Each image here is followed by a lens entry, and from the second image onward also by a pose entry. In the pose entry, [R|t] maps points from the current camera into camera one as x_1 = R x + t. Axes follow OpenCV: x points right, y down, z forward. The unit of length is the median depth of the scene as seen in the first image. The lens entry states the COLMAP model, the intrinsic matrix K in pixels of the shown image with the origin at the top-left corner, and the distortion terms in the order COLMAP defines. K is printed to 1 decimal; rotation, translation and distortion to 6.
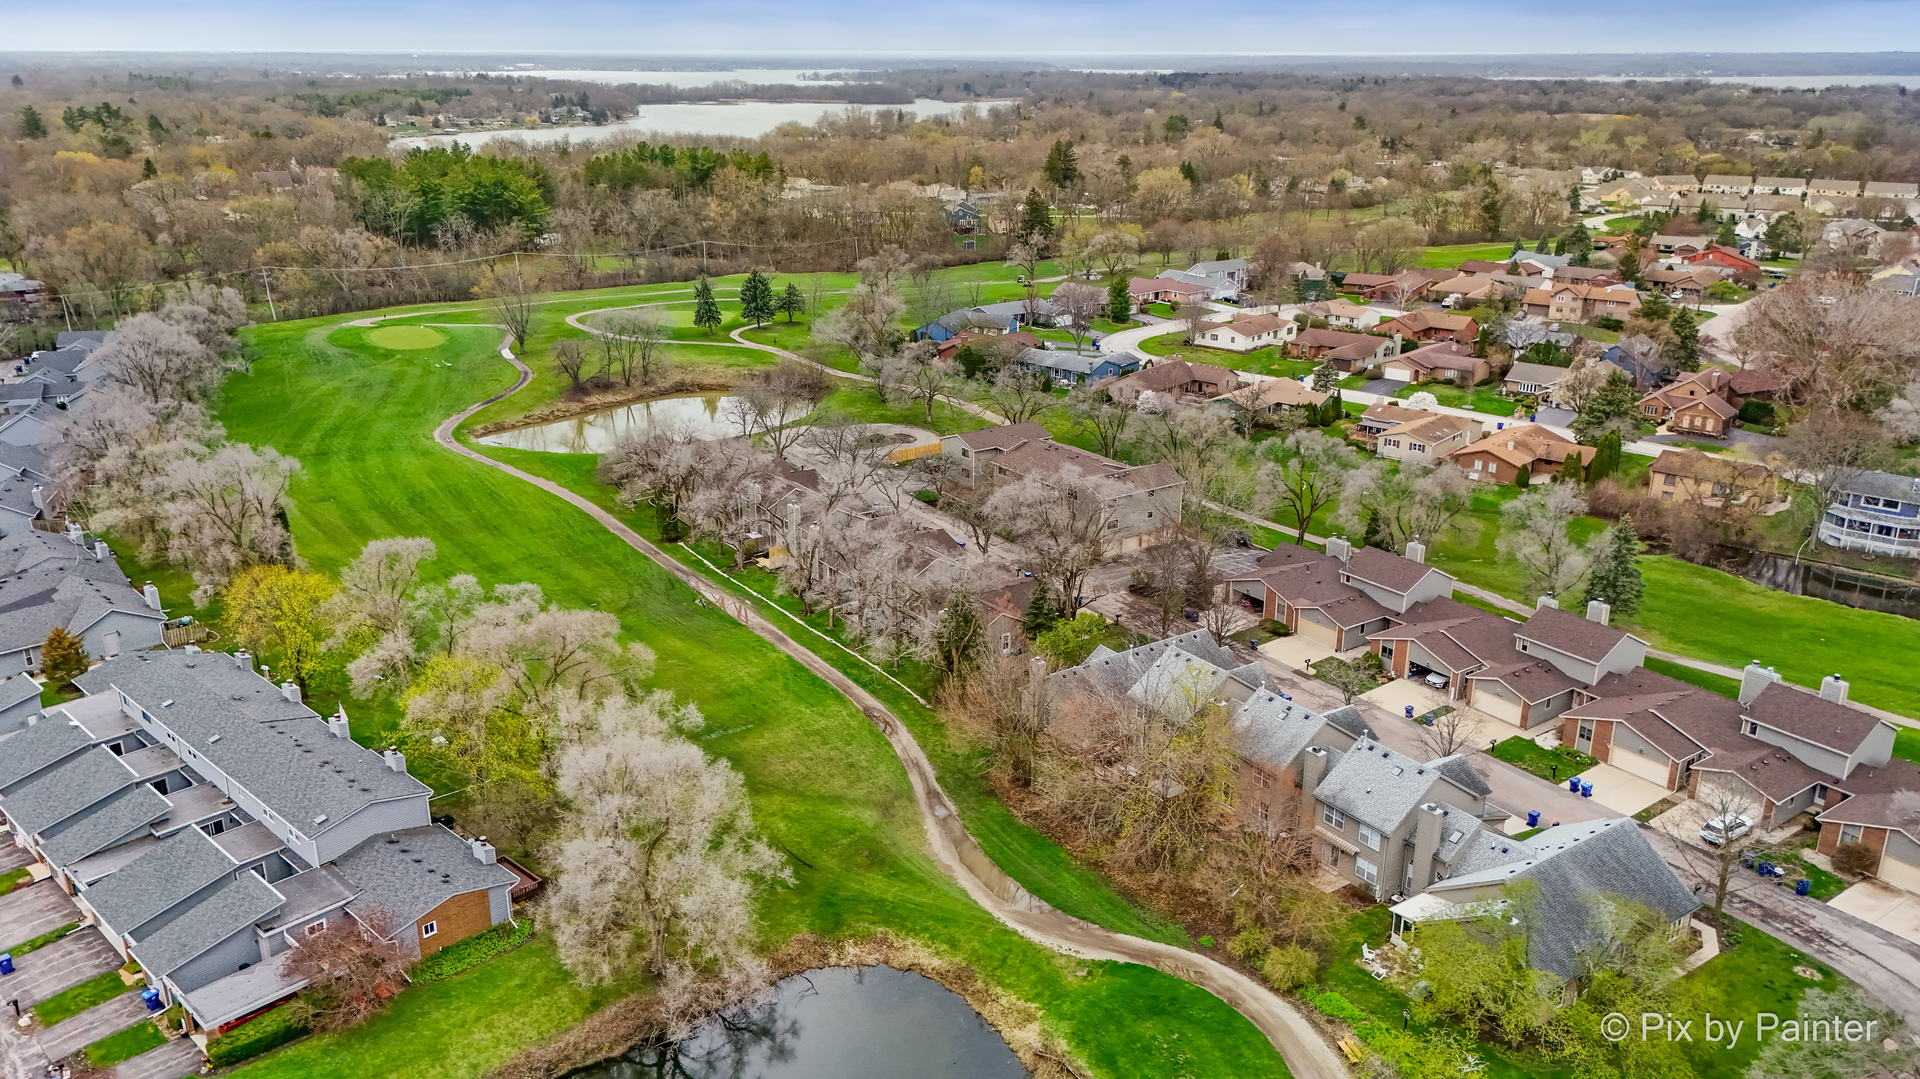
lens RADIAL K [[1414.8, 0, 969.9], [0, 1414.8, 541.4], [0, 0, 1]] dist [0.075415, -0.087315]
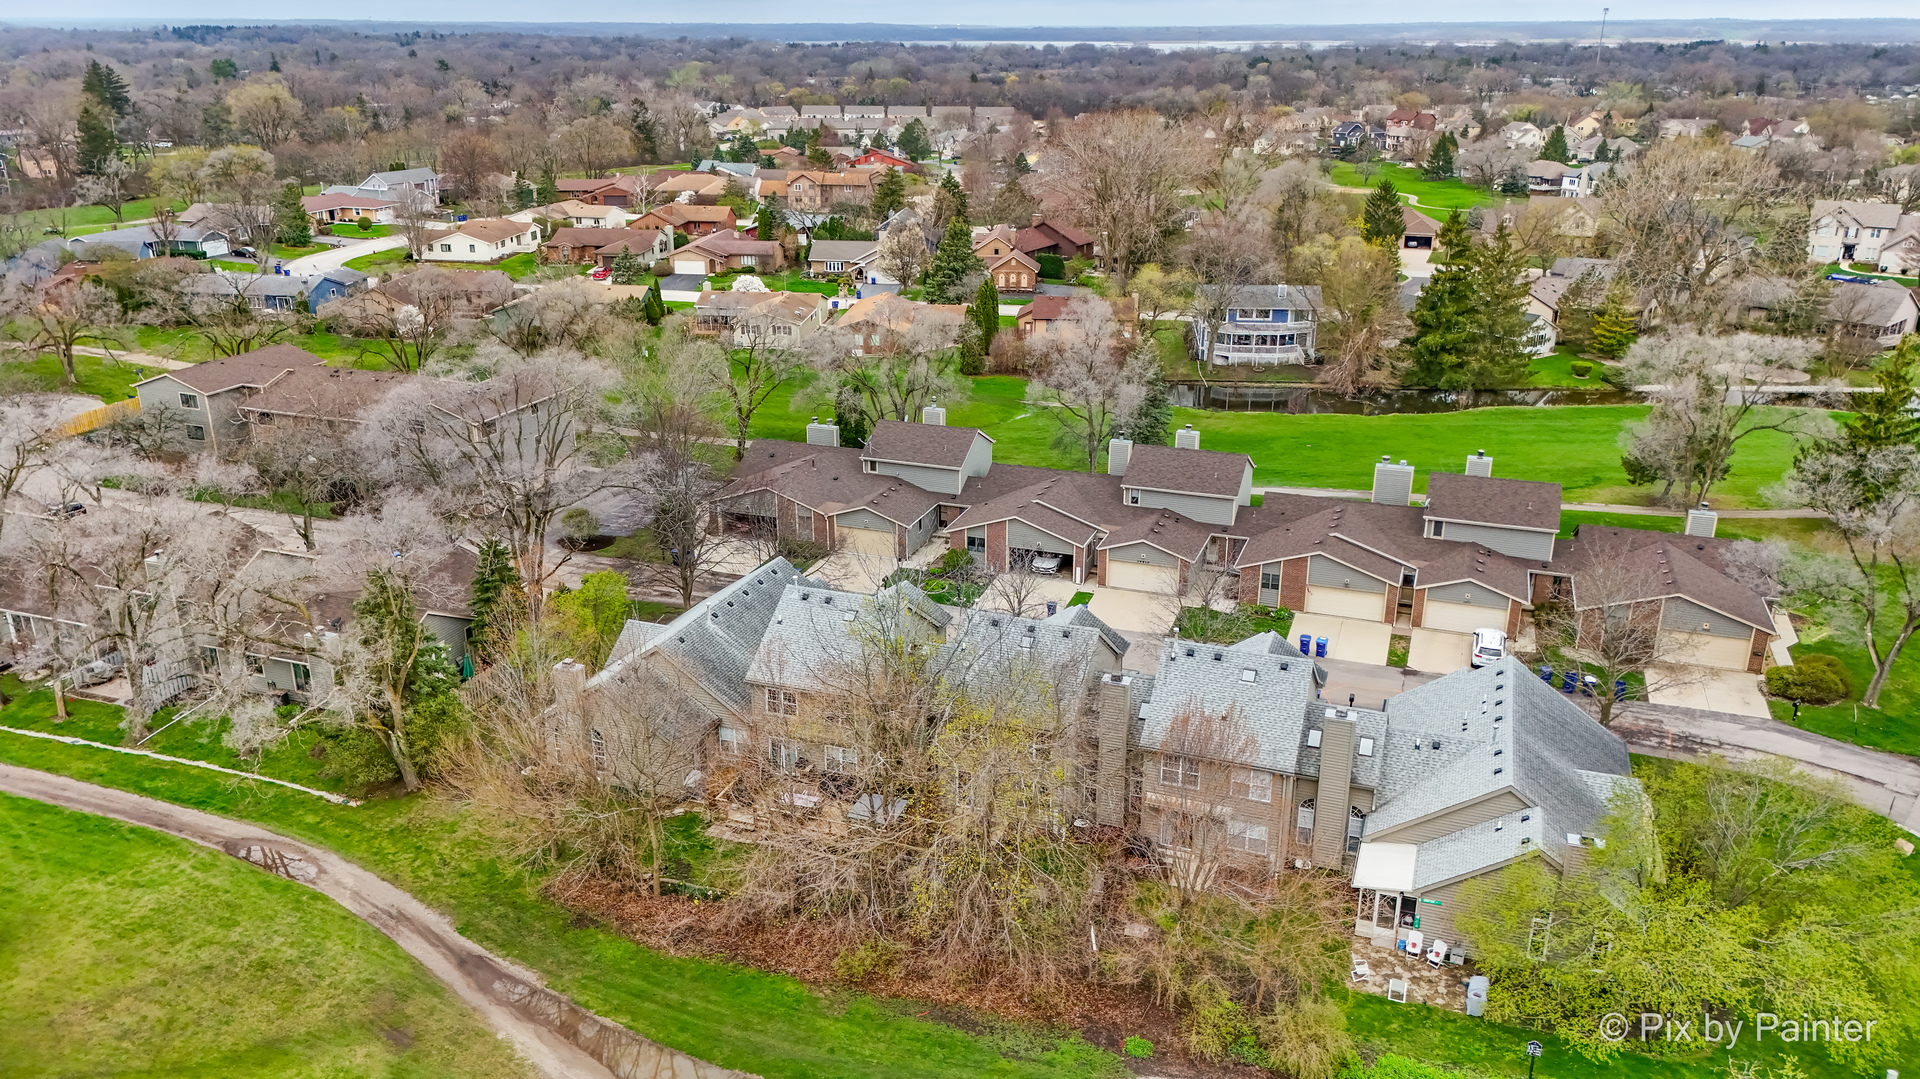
lens RADIAL K [[1414.8, 0, 969.9], [0, 1414.8, 541.4], [0, 0, 1]] dist [0.075415, -0.087315]
pose [[0.814938, -0.197713, 0.544780, -0.060115], [0.188318, 0.979338, 0.073718, 0.012068], [-0.548098, 0.042516, 0.835333, 0.216163]]
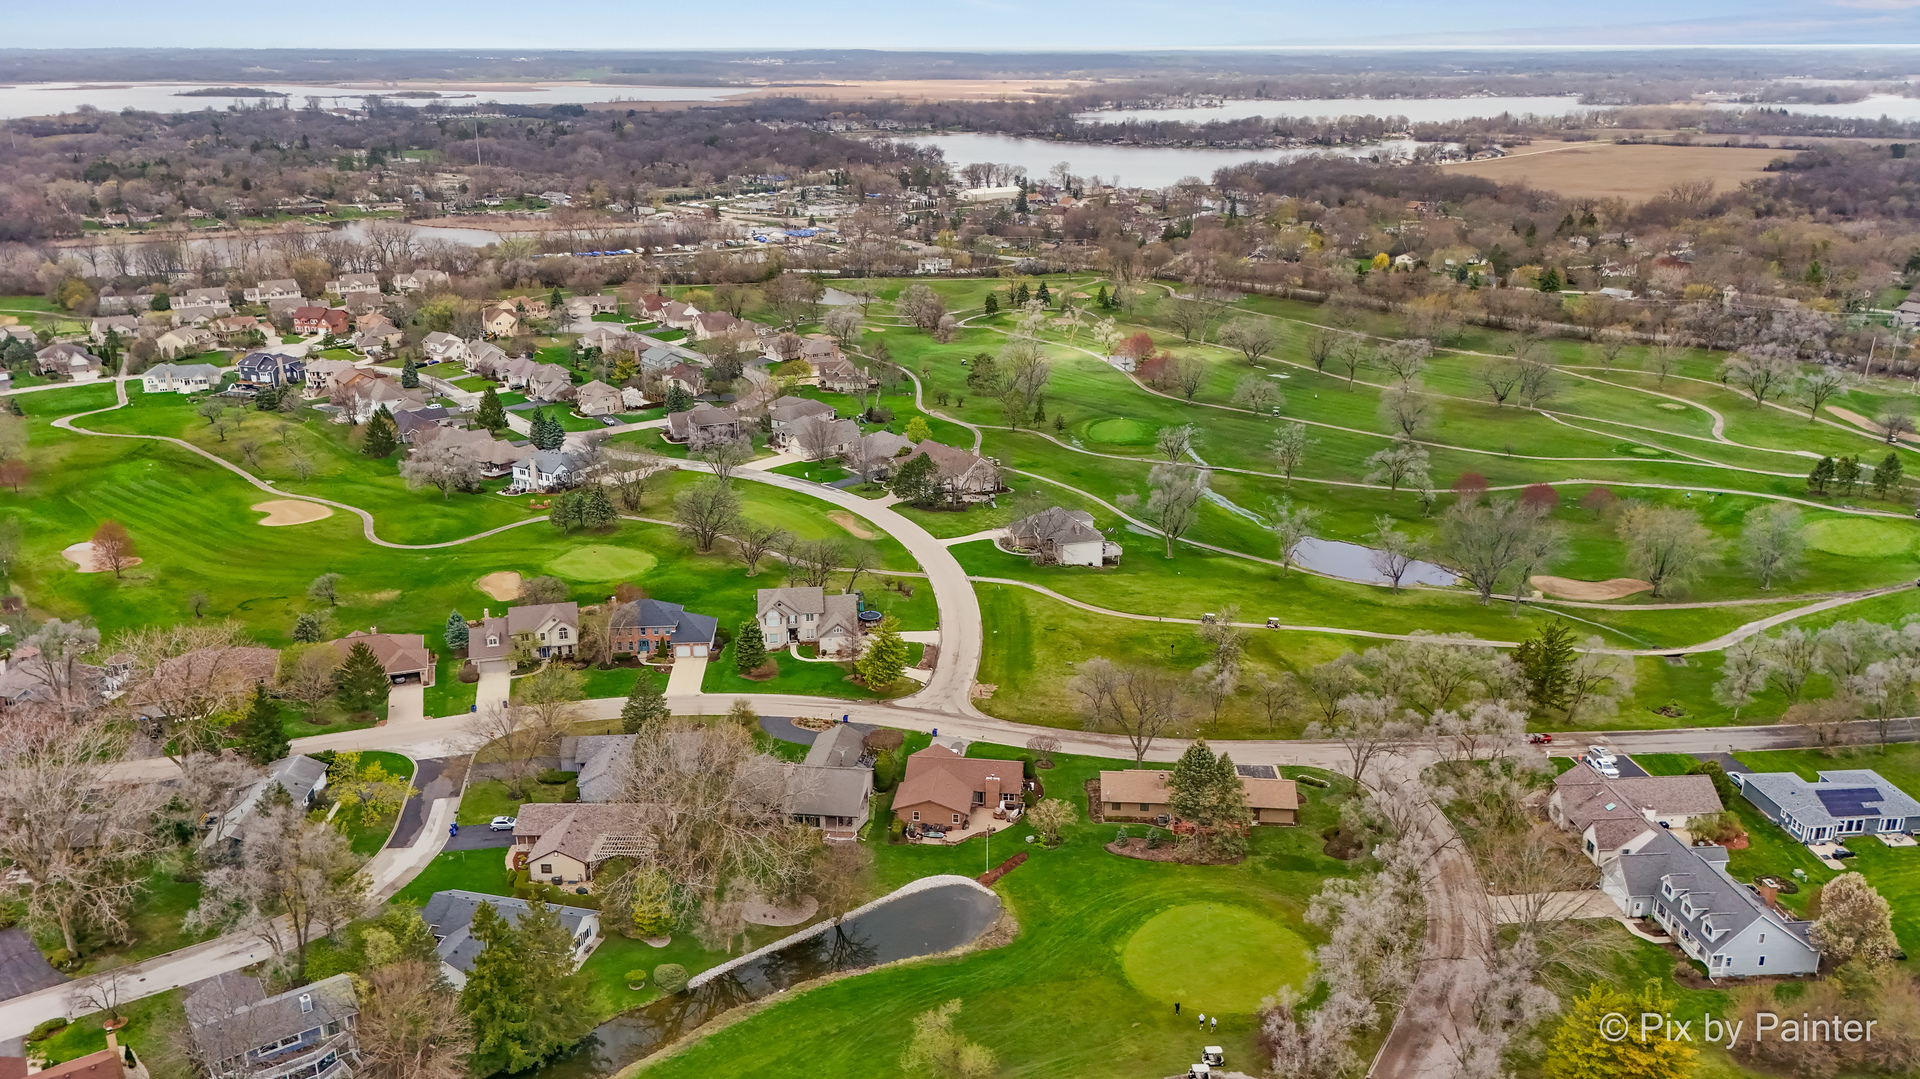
lens RADIAL K [[1414.8, 0, 969.9], [0, 1414.8, 541.4], [0, 0, 1]] dist [0.075415, -0.087315]
pose [[0.232149, -0.319850, 0.918587, 0.031080], [0.296181, 0.922786, 0.246460, -0.273665], [-0.926490, 0.214853, 0.308958, 0.212125]]
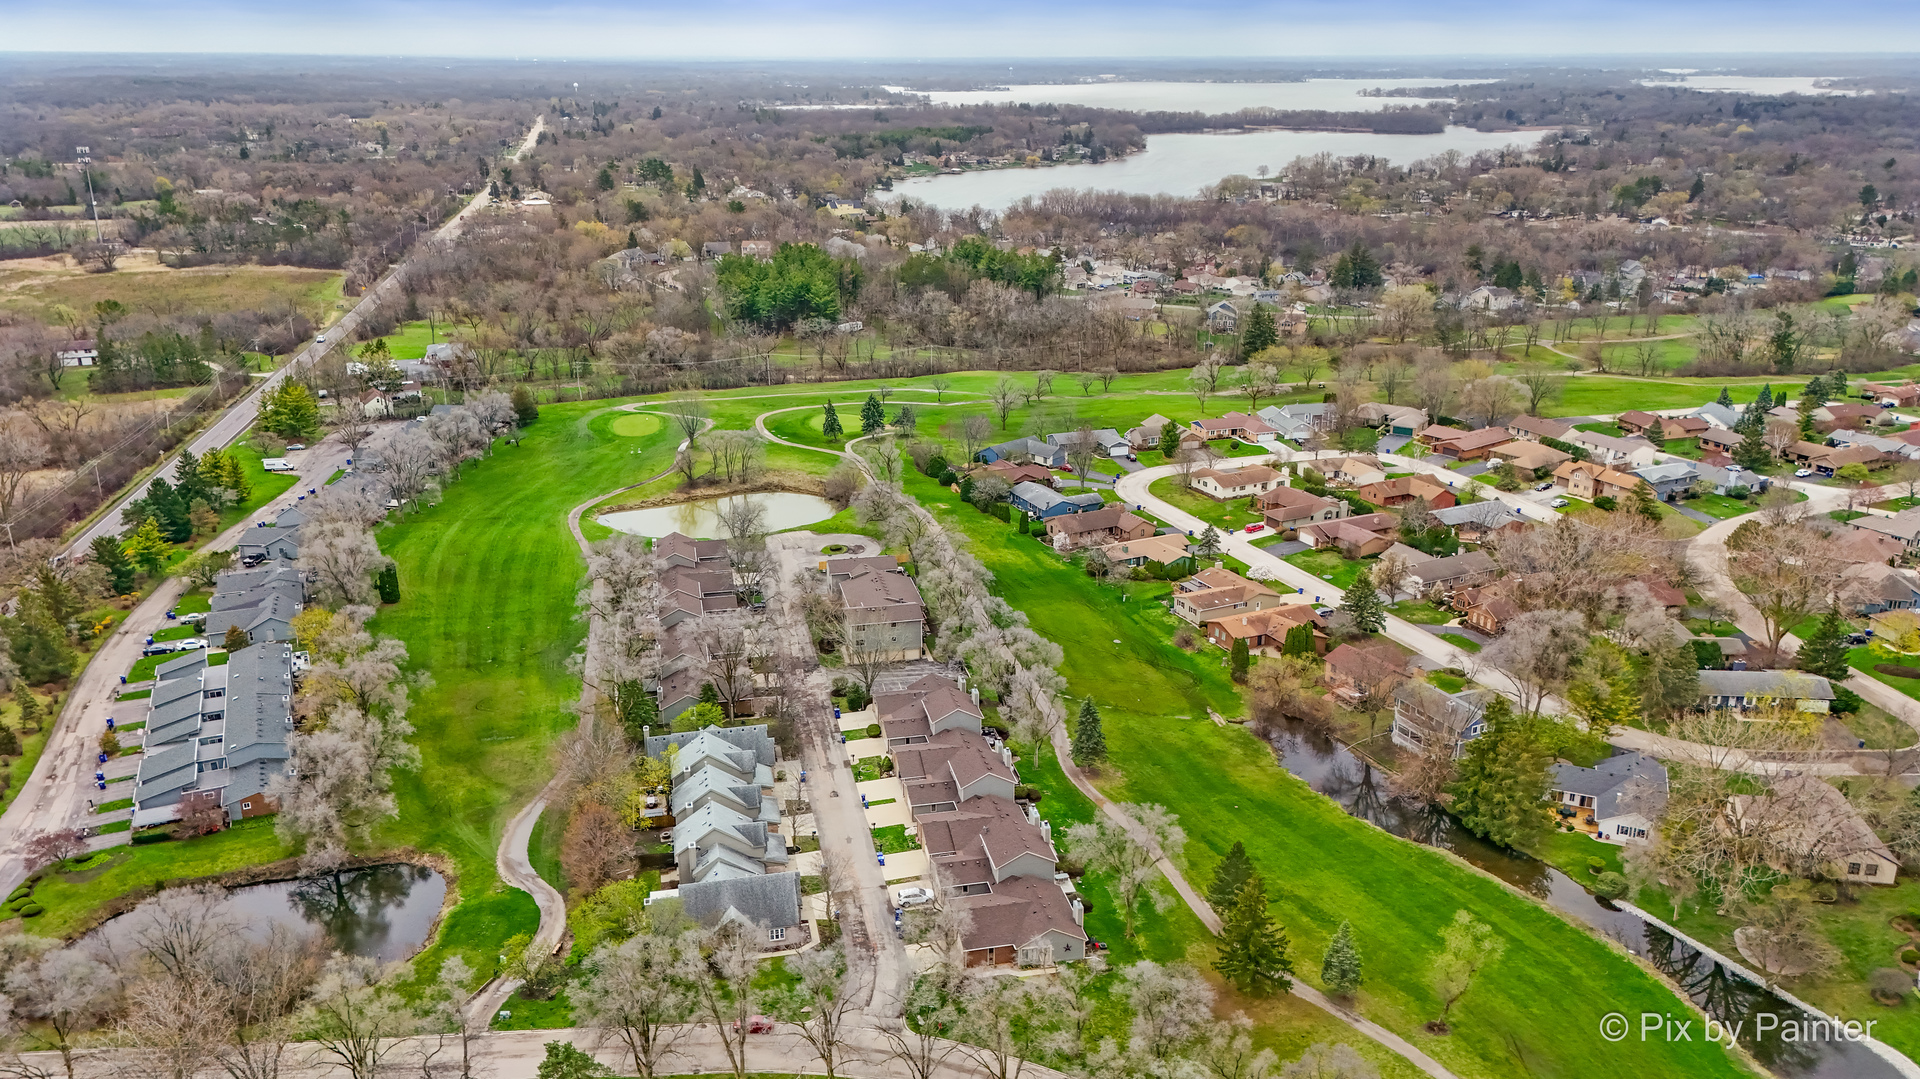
lens RADIAL K [[1414.8, 0, 969.9], [0, 1414.8, 541.4], [0, 0, 1]] dist [0.075415, -0.087315]
pose [[0.925601, 0.123590, -0.357755, 0.479085], [-0.124471, 0.992008, 0.020661, -0.107392], [0.357449, 0.025406, 0.933587, -0.224072]]
